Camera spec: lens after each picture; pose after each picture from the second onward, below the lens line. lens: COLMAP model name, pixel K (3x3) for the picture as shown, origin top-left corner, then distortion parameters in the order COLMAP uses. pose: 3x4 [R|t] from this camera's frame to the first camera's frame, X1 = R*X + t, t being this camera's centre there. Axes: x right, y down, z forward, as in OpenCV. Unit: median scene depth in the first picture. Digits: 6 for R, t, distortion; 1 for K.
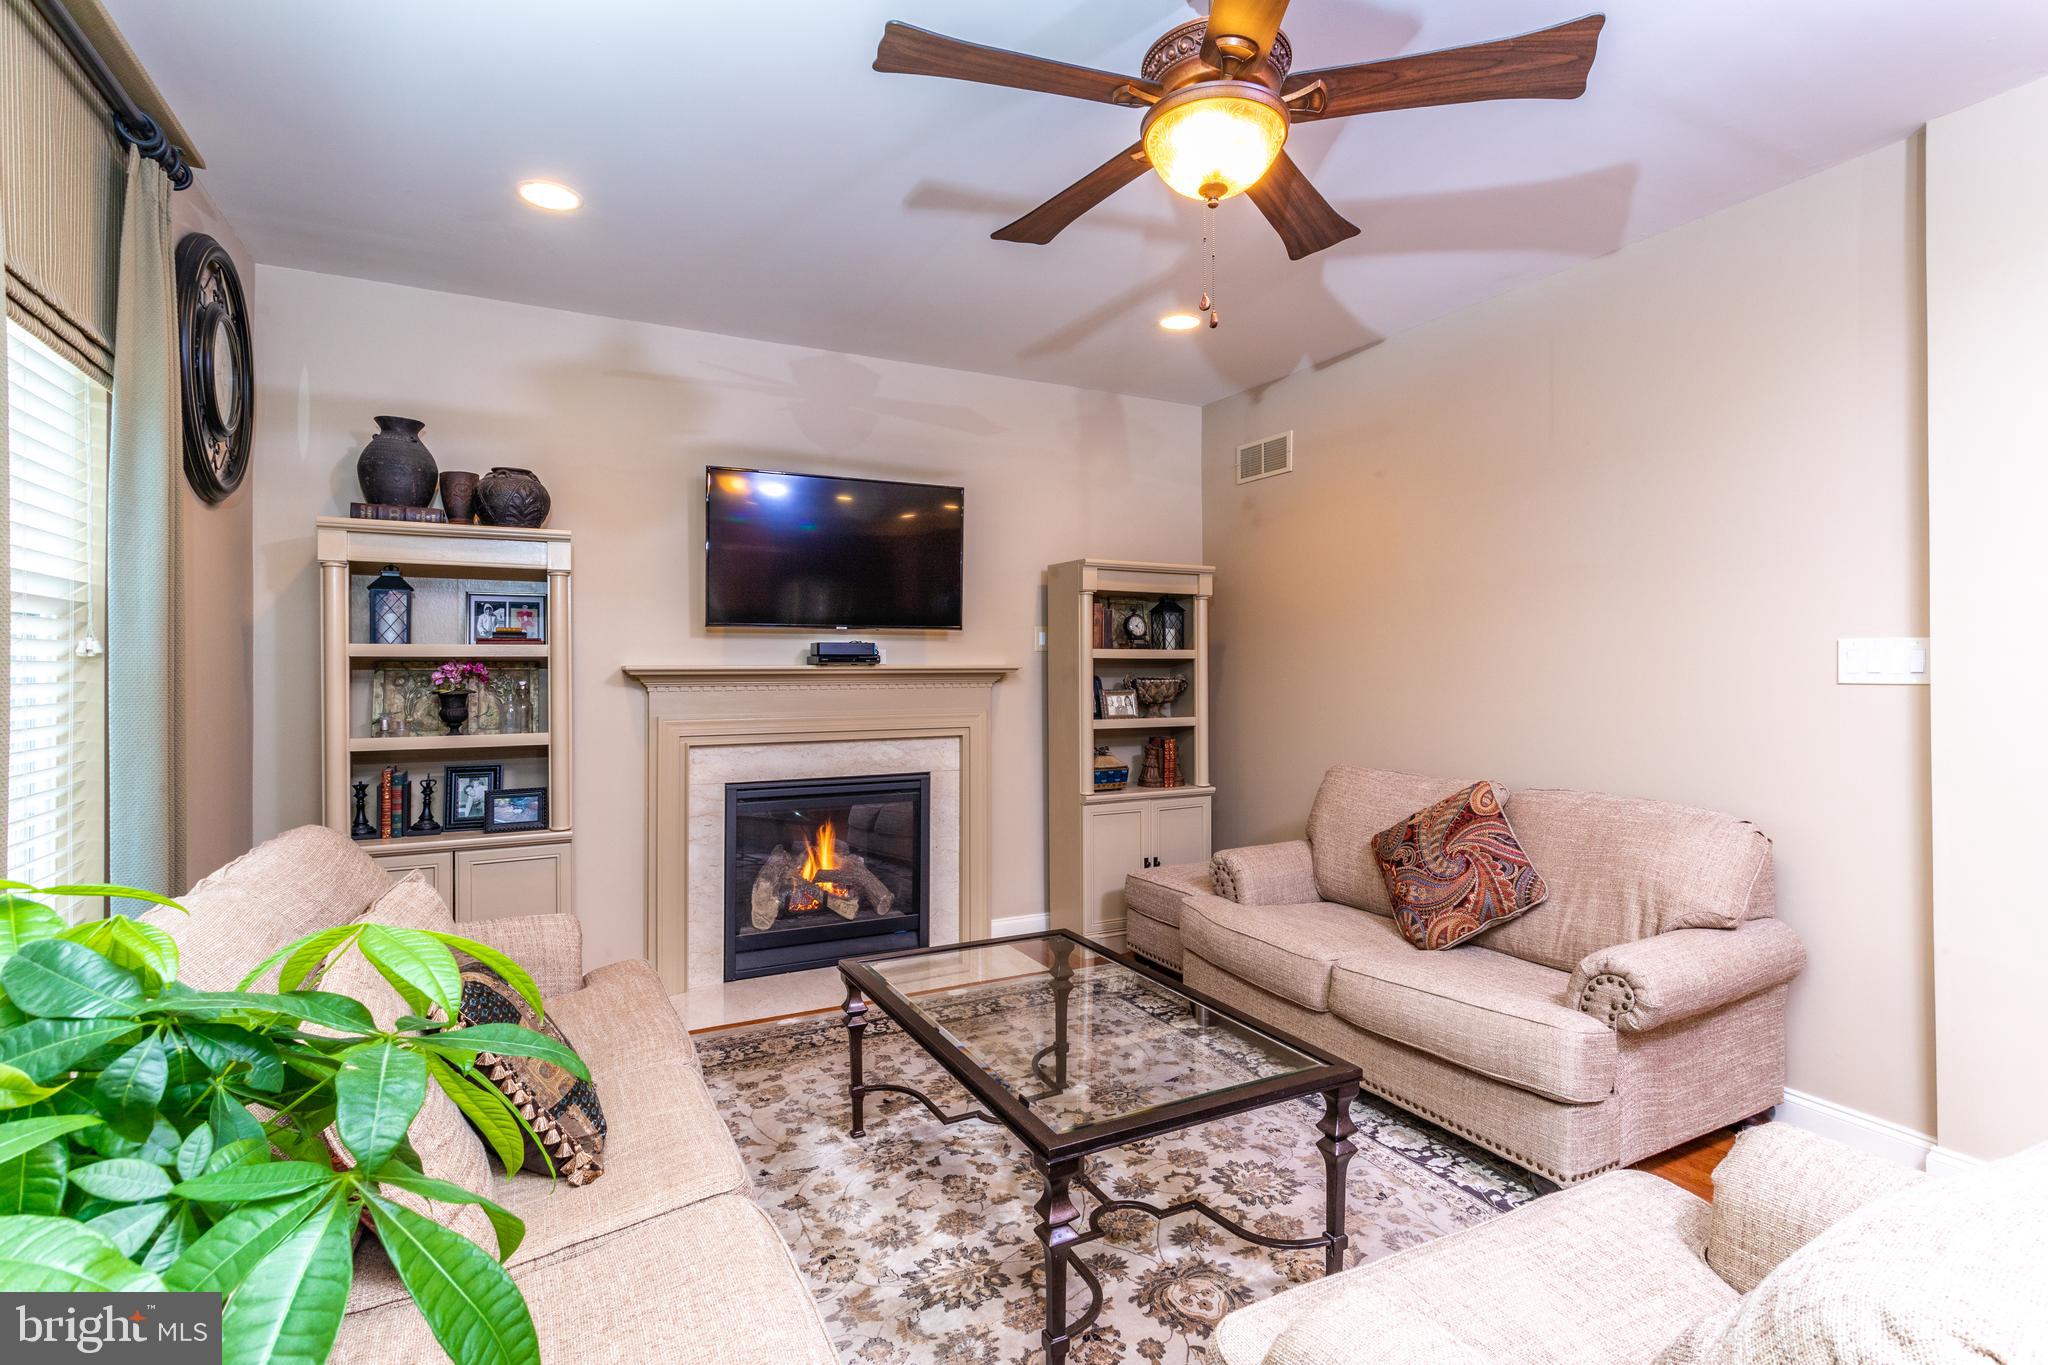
lens RADIAL K [[969.6, 0, 1028.3], [0, 969.6, 661.0], [0, 0, 1]] dist [0.002171, 0.000031]
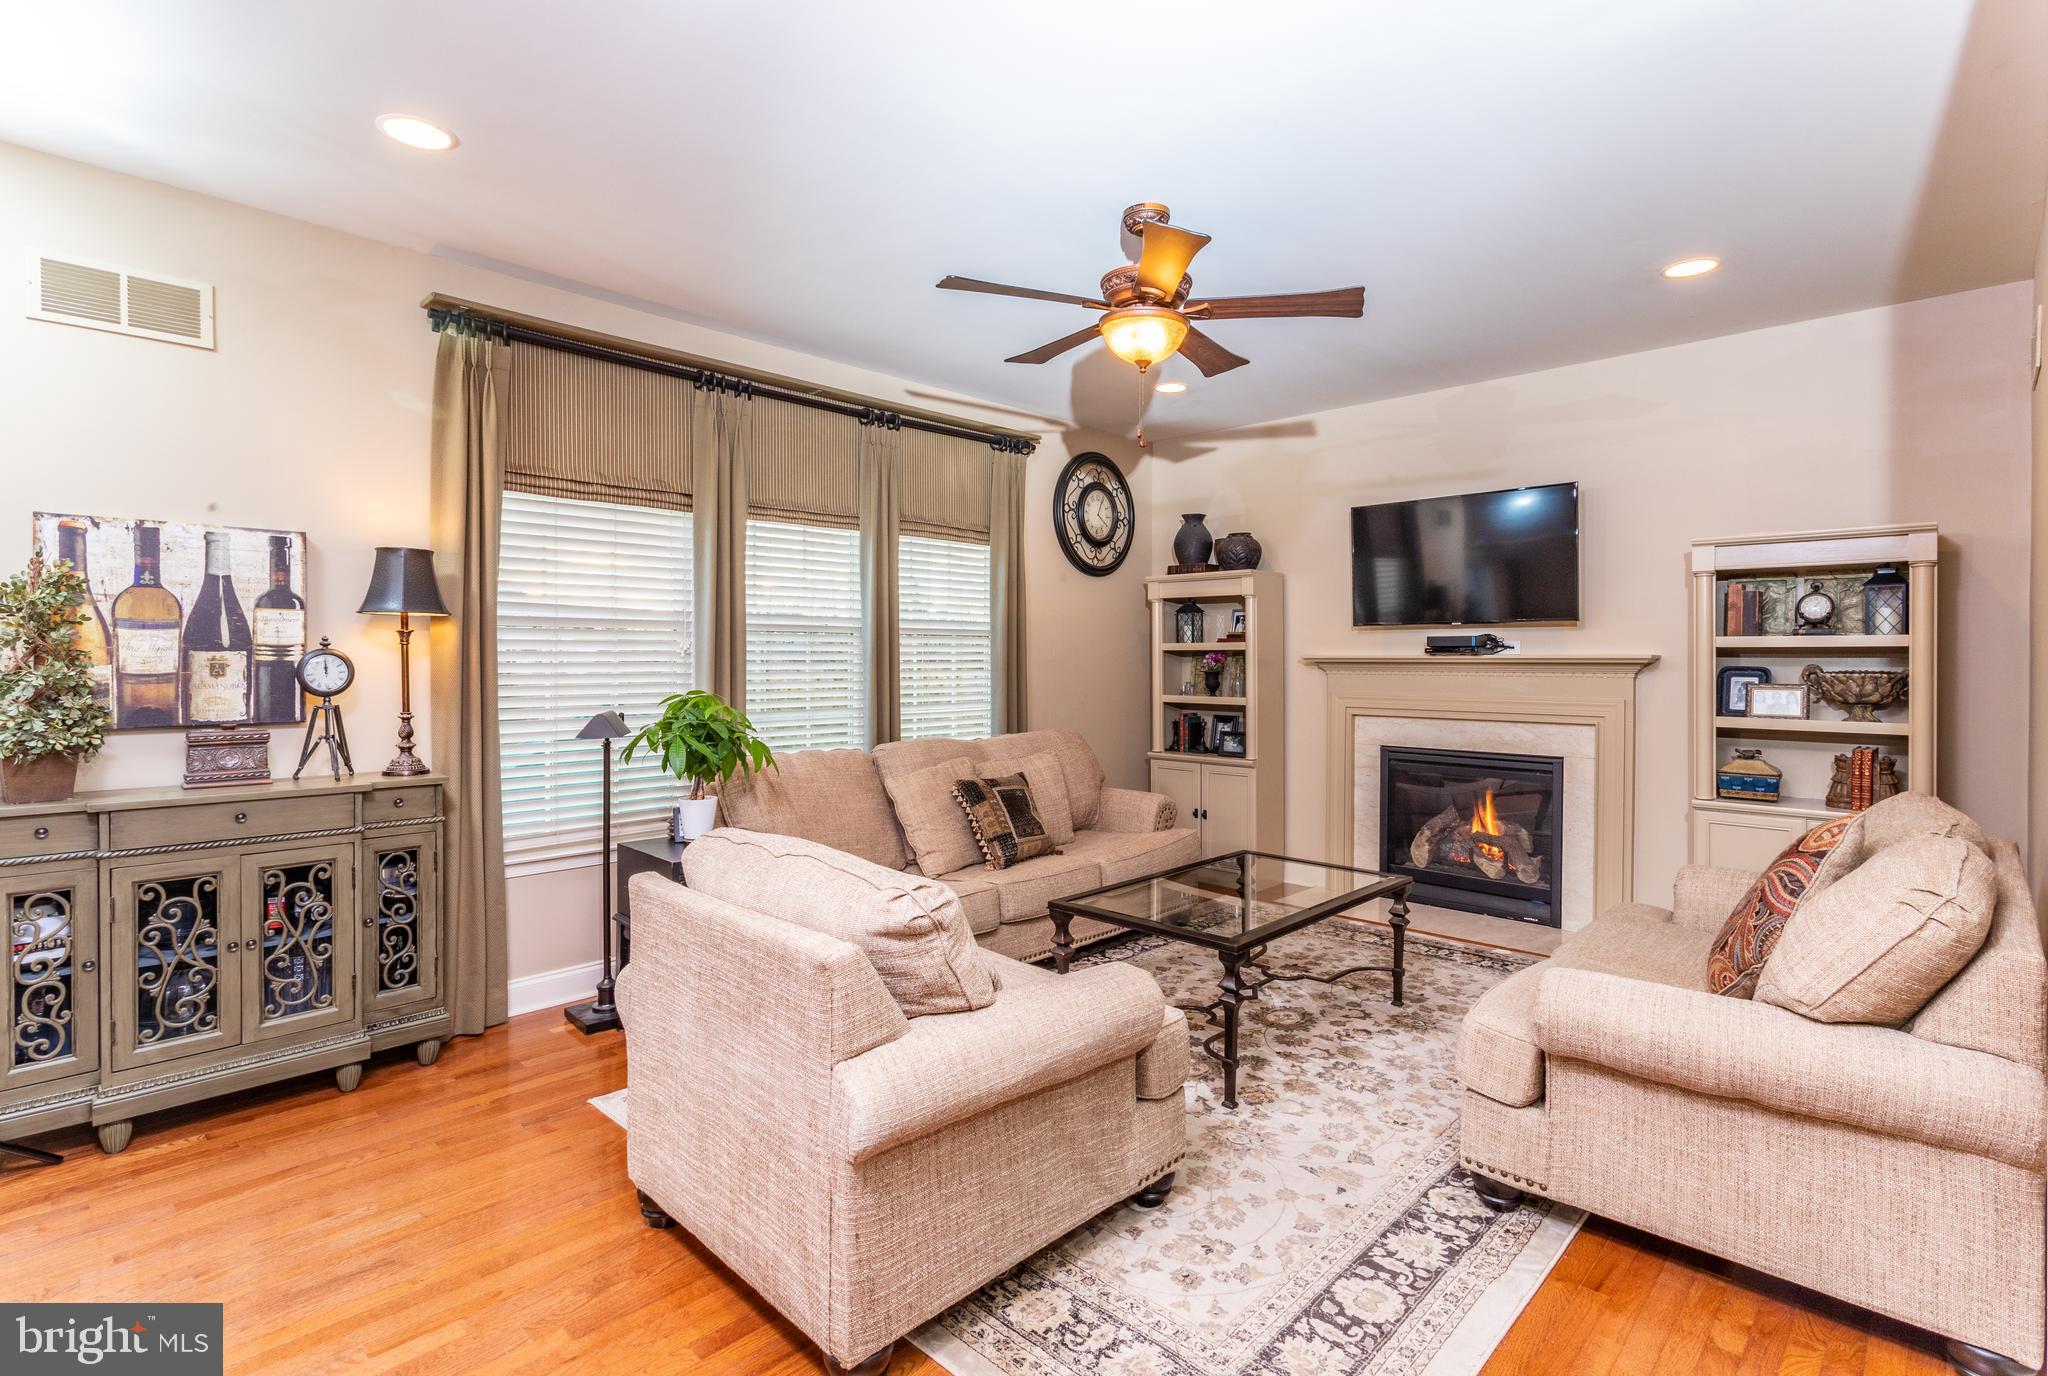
lens RADIAL K [[969.6, 0, 1049.6], [0, 969.6, 667.3], [0, 0, 1]] dist [0.002171, 0.000031]
pose [[0.337092, 0.012175, -0.941393, 0.893815], [0.005294, 0.999876, 0.014827, -0.000745], [0.941457, -0.009982, 0.336985, 0.163844]]
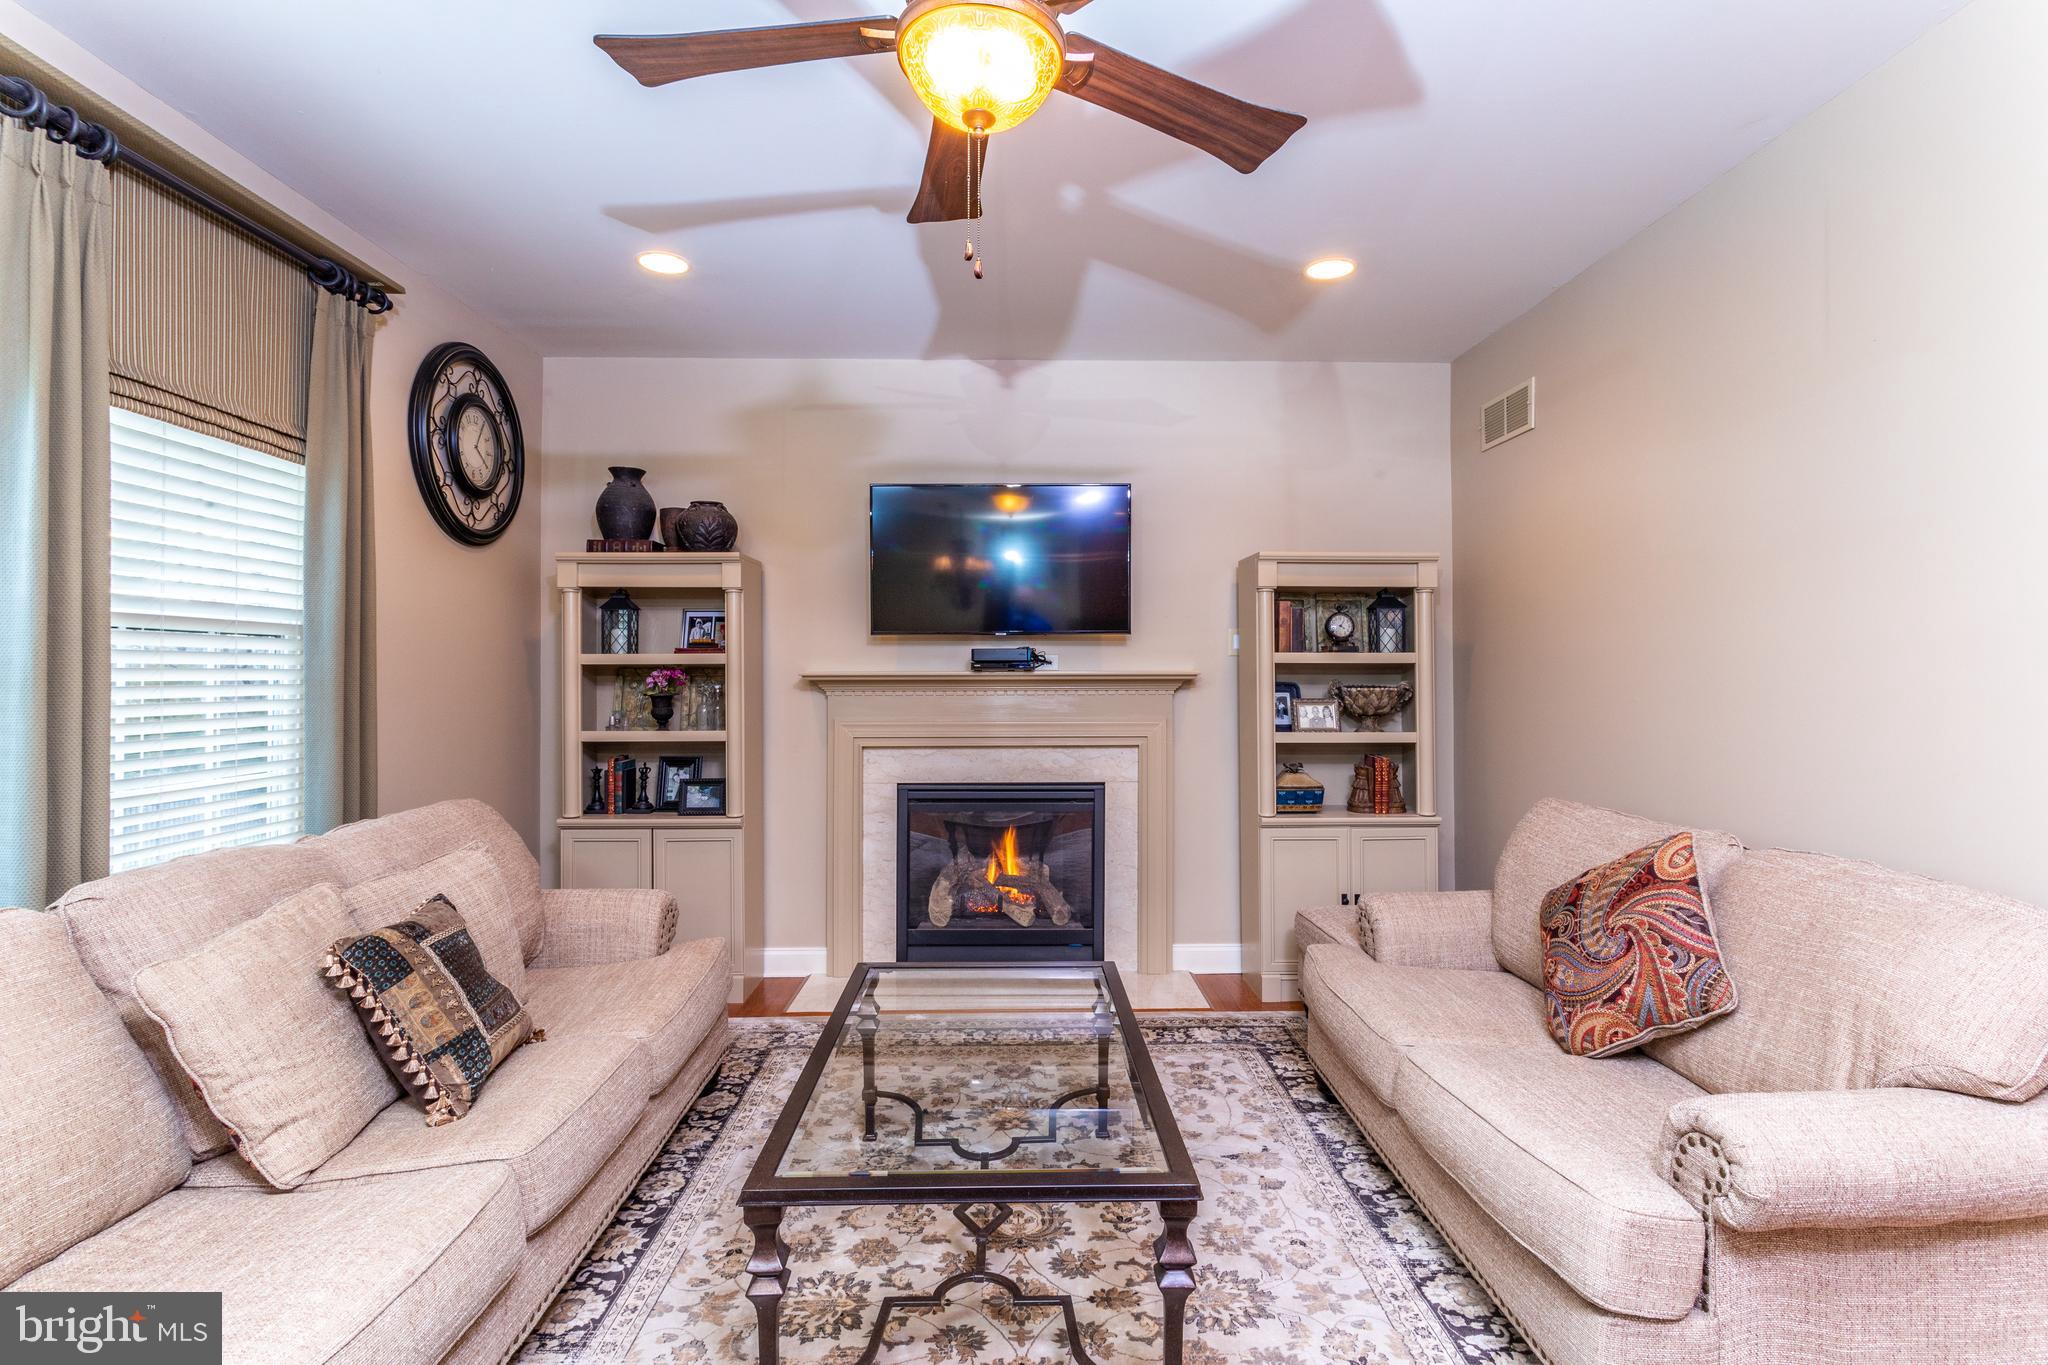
lens RADIAL K [[969.6, 0, 1029.0], [0, 969.6, 659.2], [0, 0, 1]] dist [0.002171, 0.000031]
pose [[0.898482, -0.006534, -0.438961, 0.326541], [0.003186, 0.999960, -0.008364, 0.000559], [0.438998, 0.006117, 0.898467, 0.132652]]
